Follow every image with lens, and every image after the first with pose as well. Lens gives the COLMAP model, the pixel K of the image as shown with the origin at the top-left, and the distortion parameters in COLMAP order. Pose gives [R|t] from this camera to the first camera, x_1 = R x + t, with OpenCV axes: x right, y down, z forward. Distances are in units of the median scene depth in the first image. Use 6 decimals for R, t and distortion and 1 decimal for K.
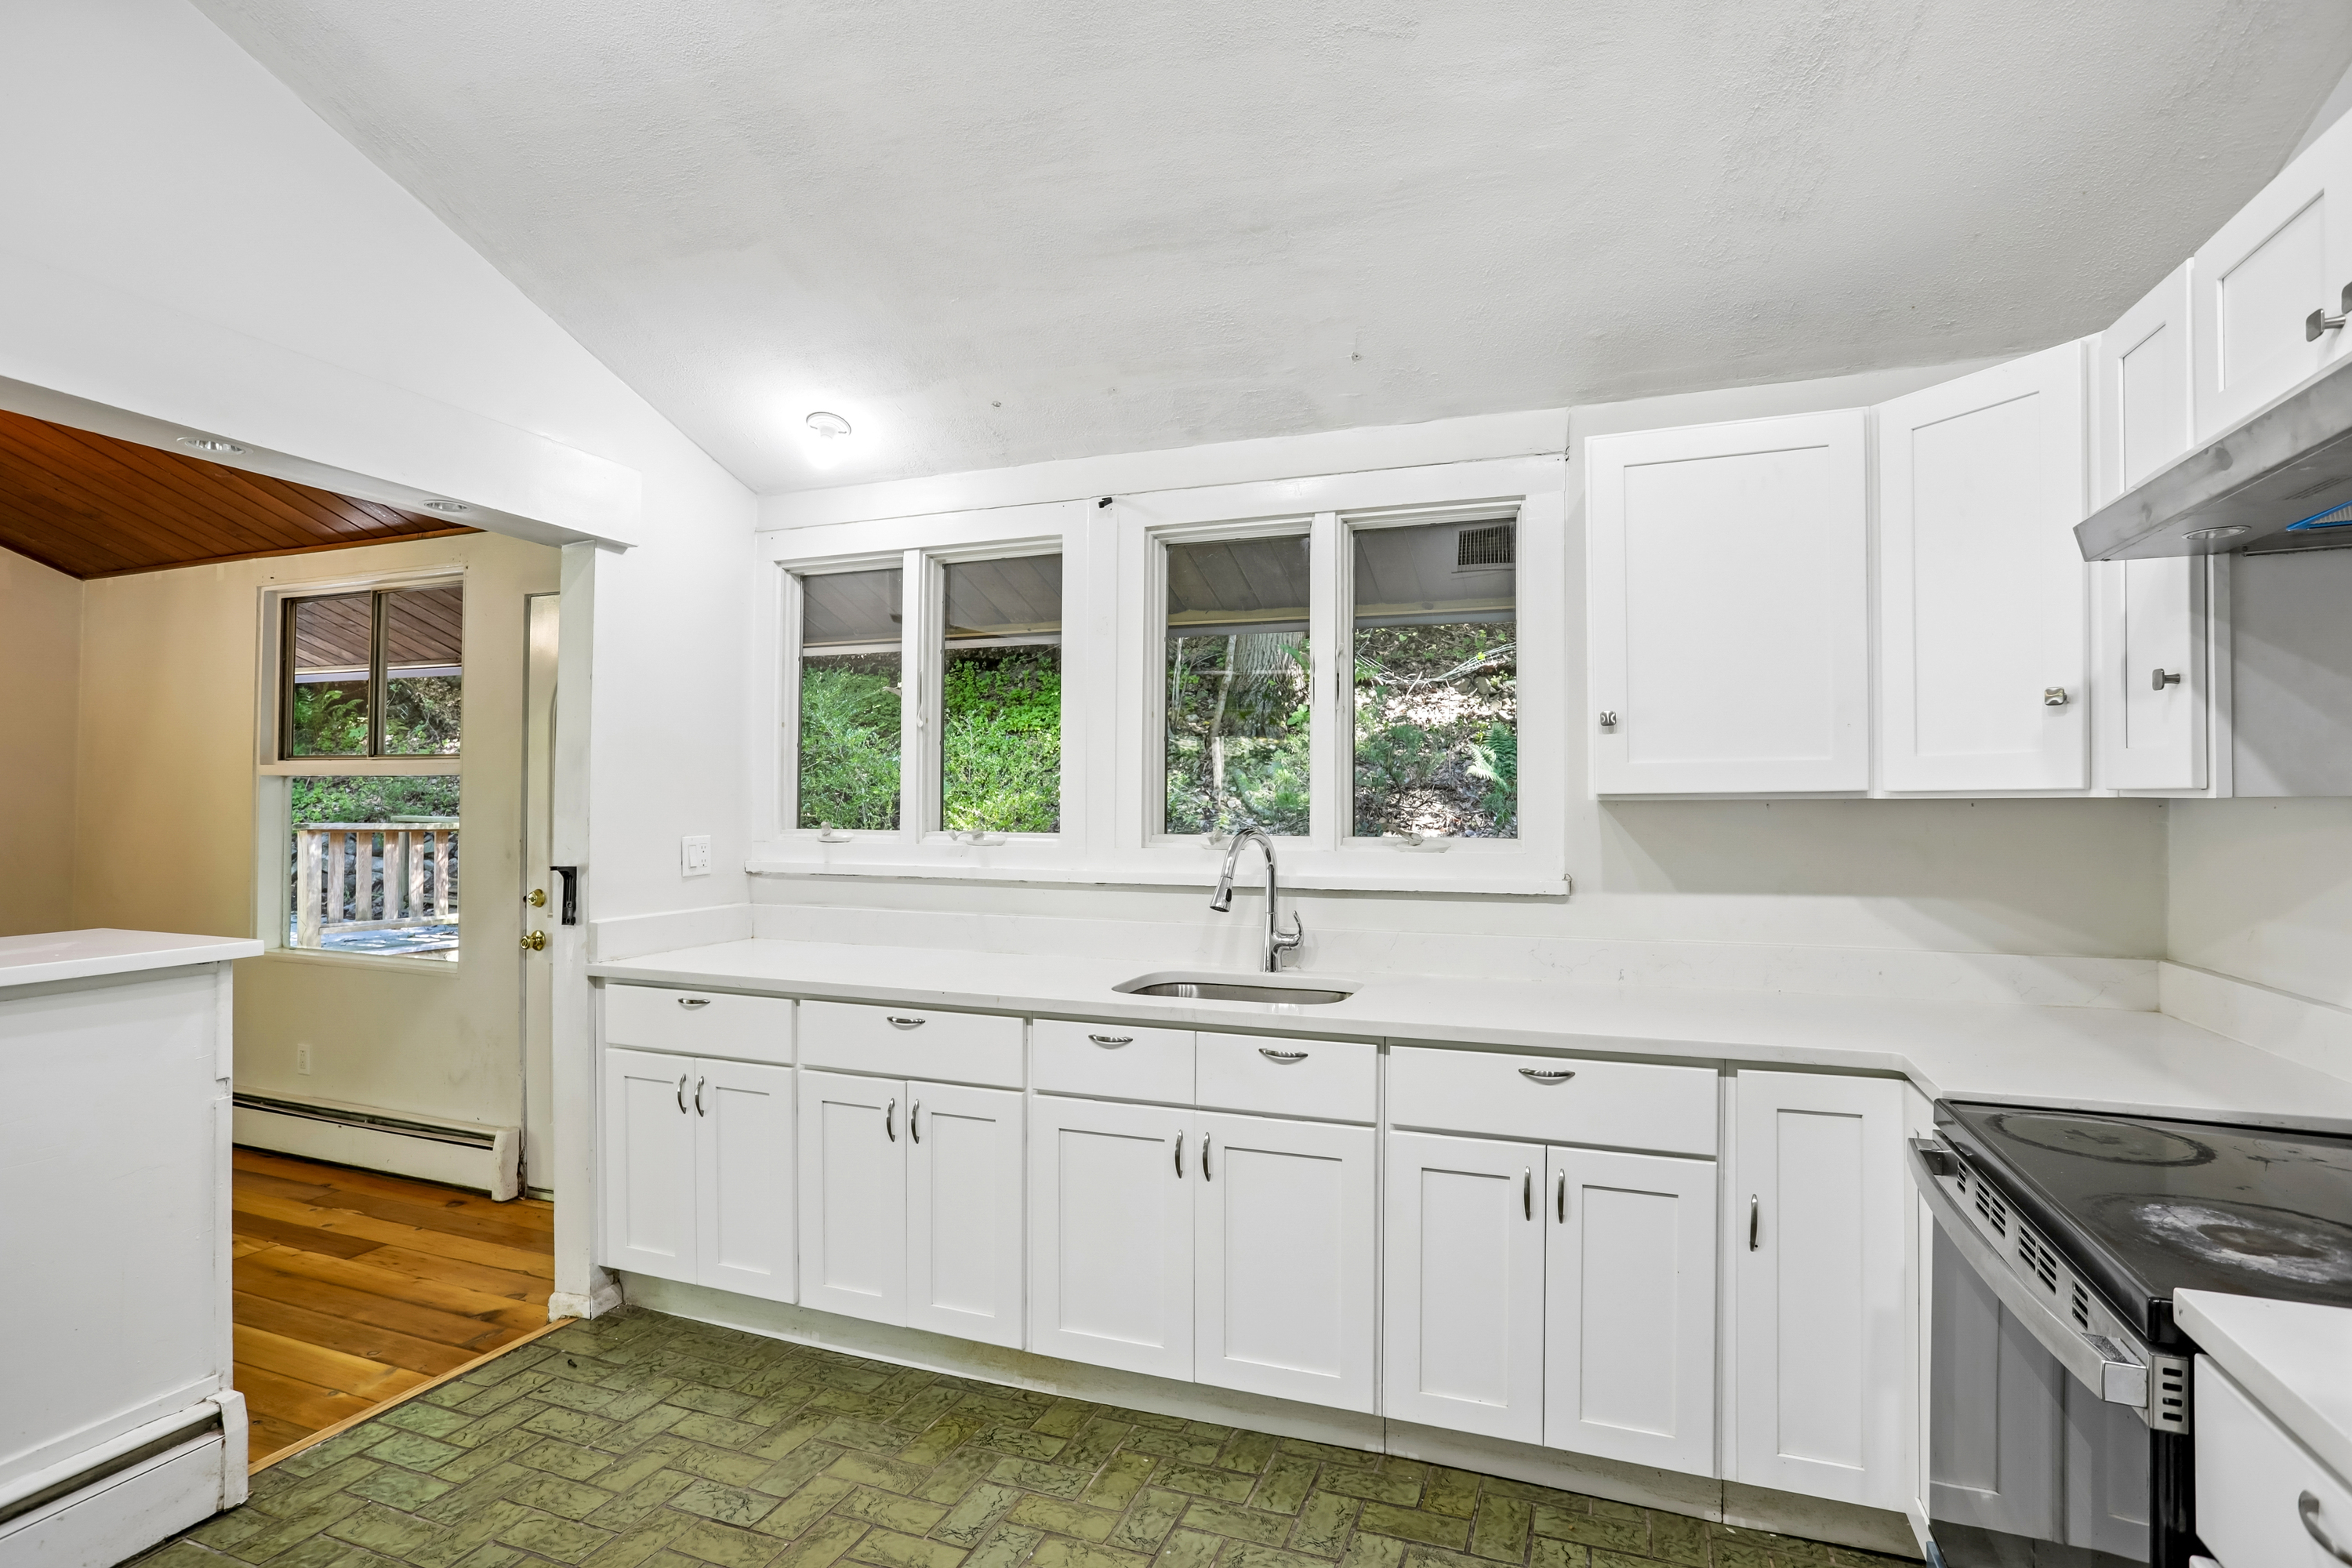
lens RADIAL K [[1200.3, 0, 1156.7], [0, 1200.3, 781.5], [0, 0, 1]] dist [-0.049487, 0.015766]
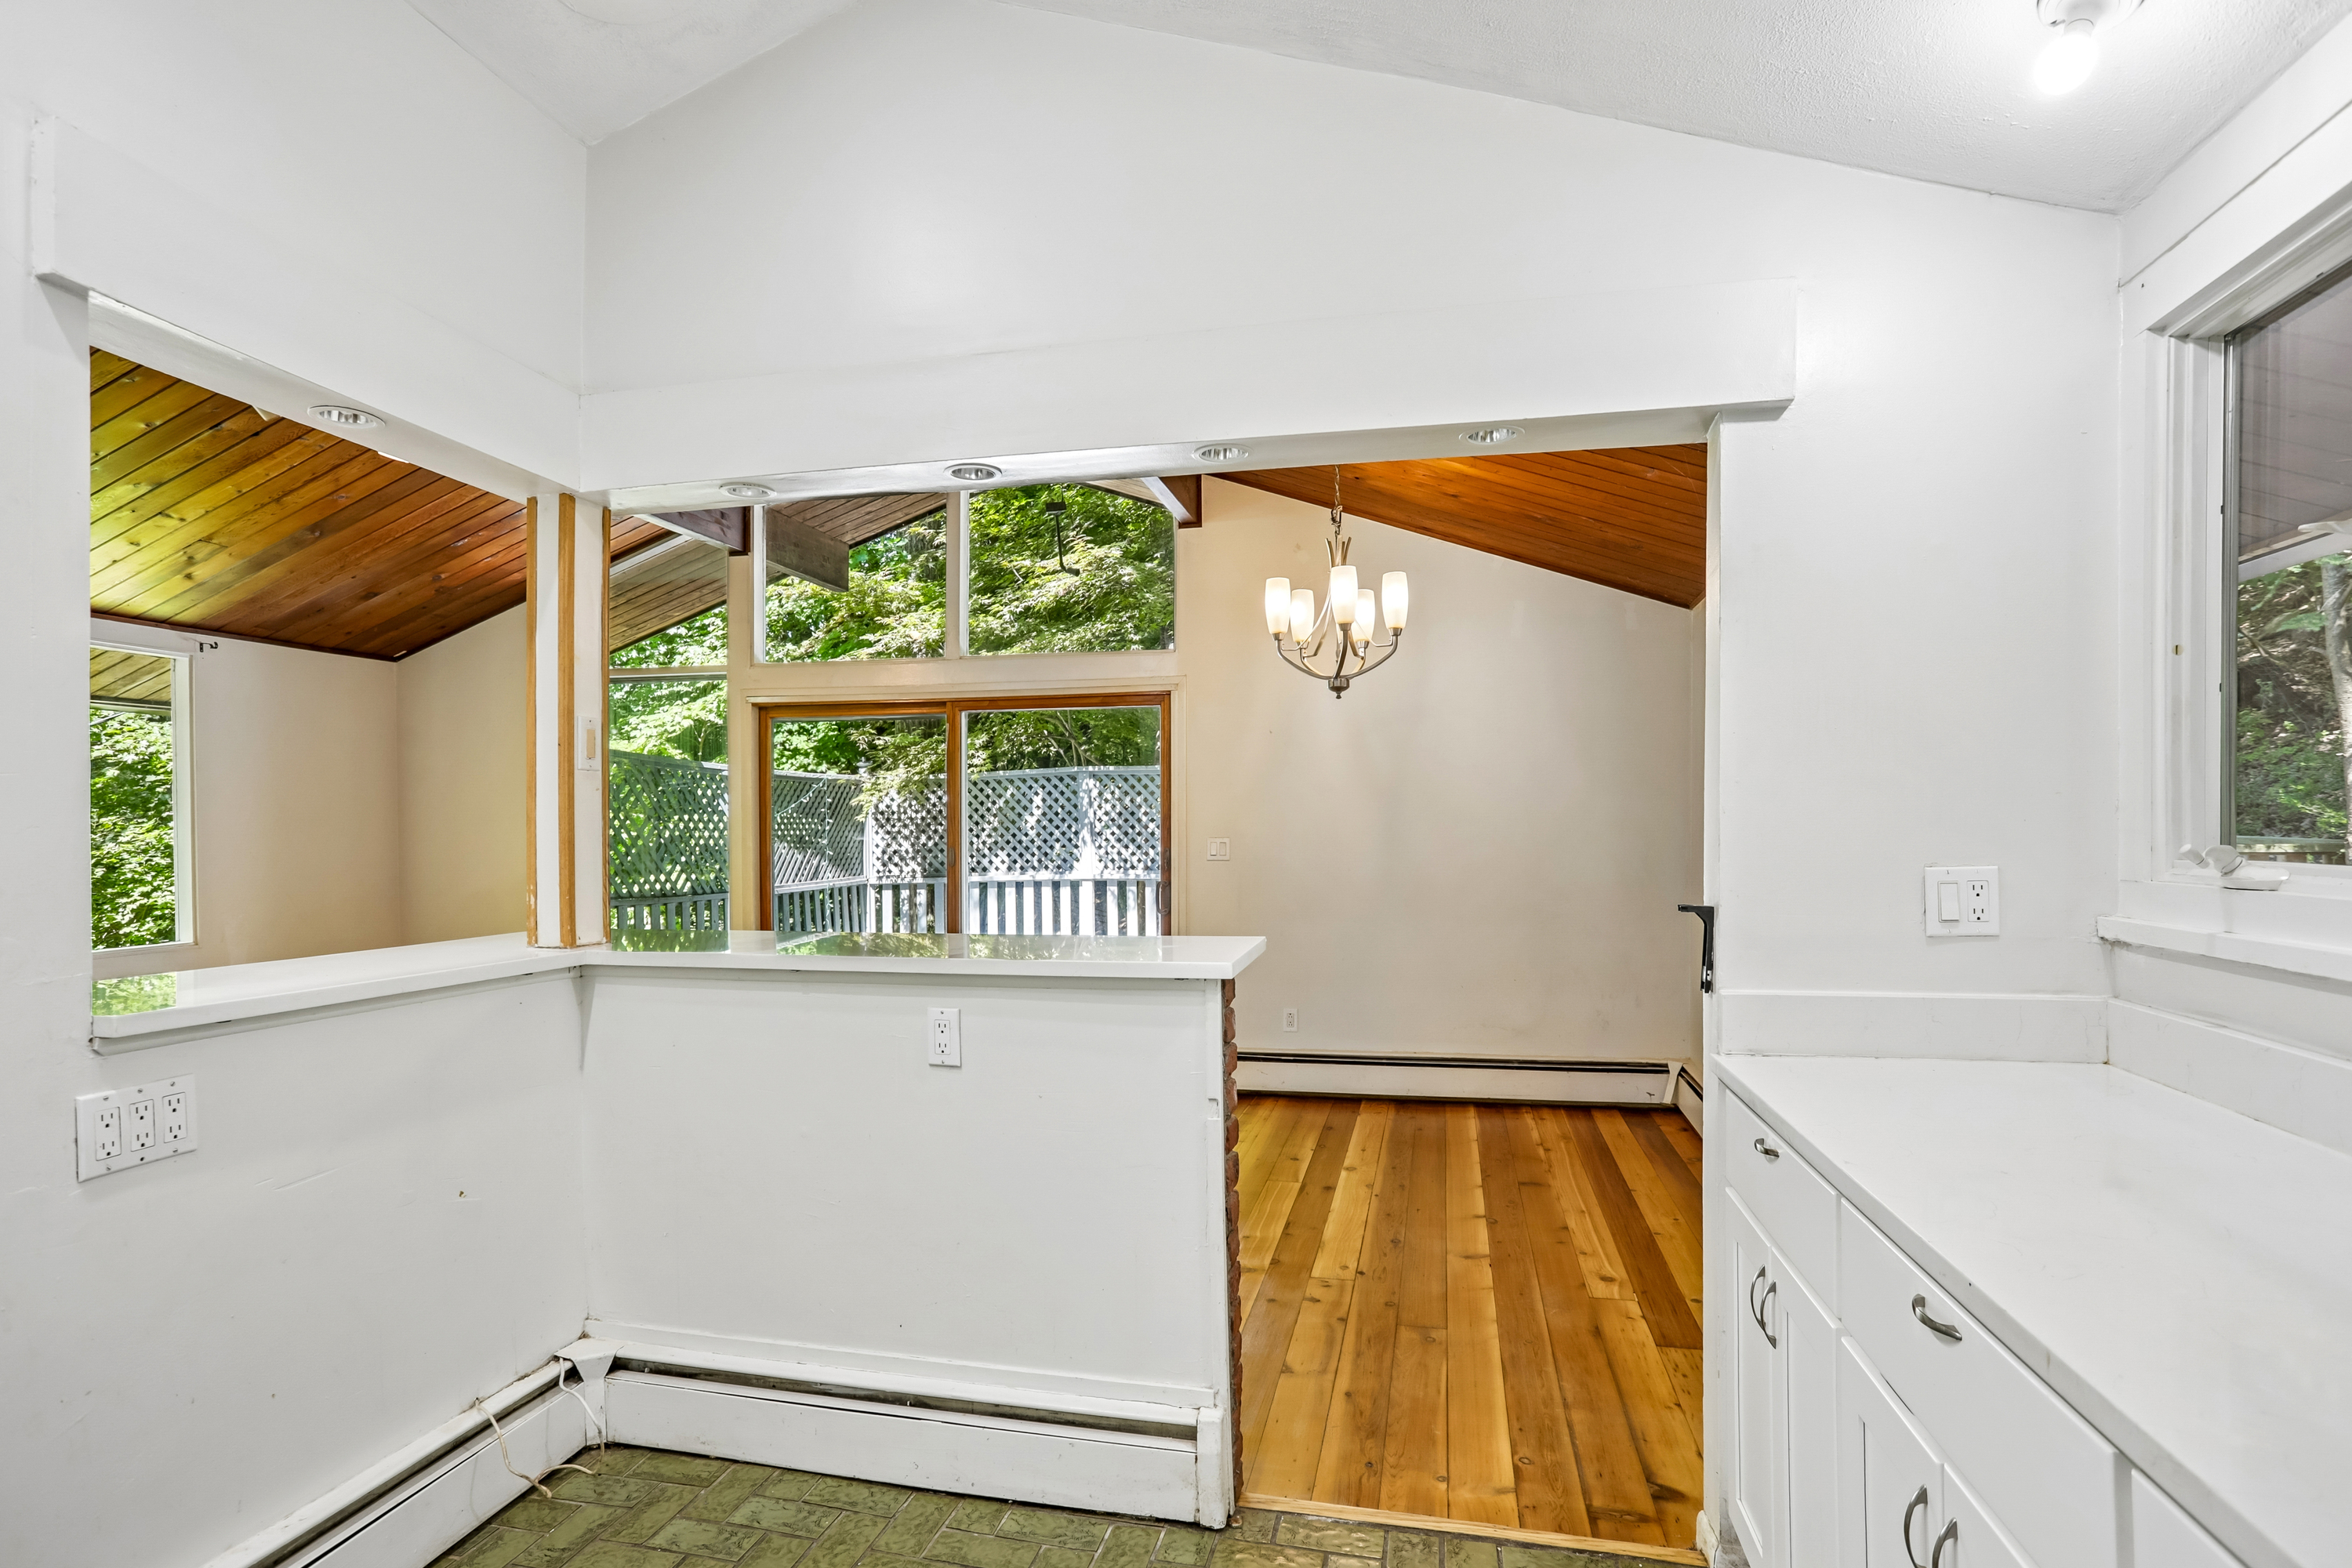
lens RADIAL K [[1200.3, 0, 1150.5], [0, 1200.3, 846.6], [0, 0, 1]] dist [-0.049487, 0.015766]
pose [[0.118560, 0.010826, -0.992888, 0.142621], [0.026243, 0.999557, 0.014032, 0.019806], [0.992600, -0.027720, 0.118223, 0.609495]]
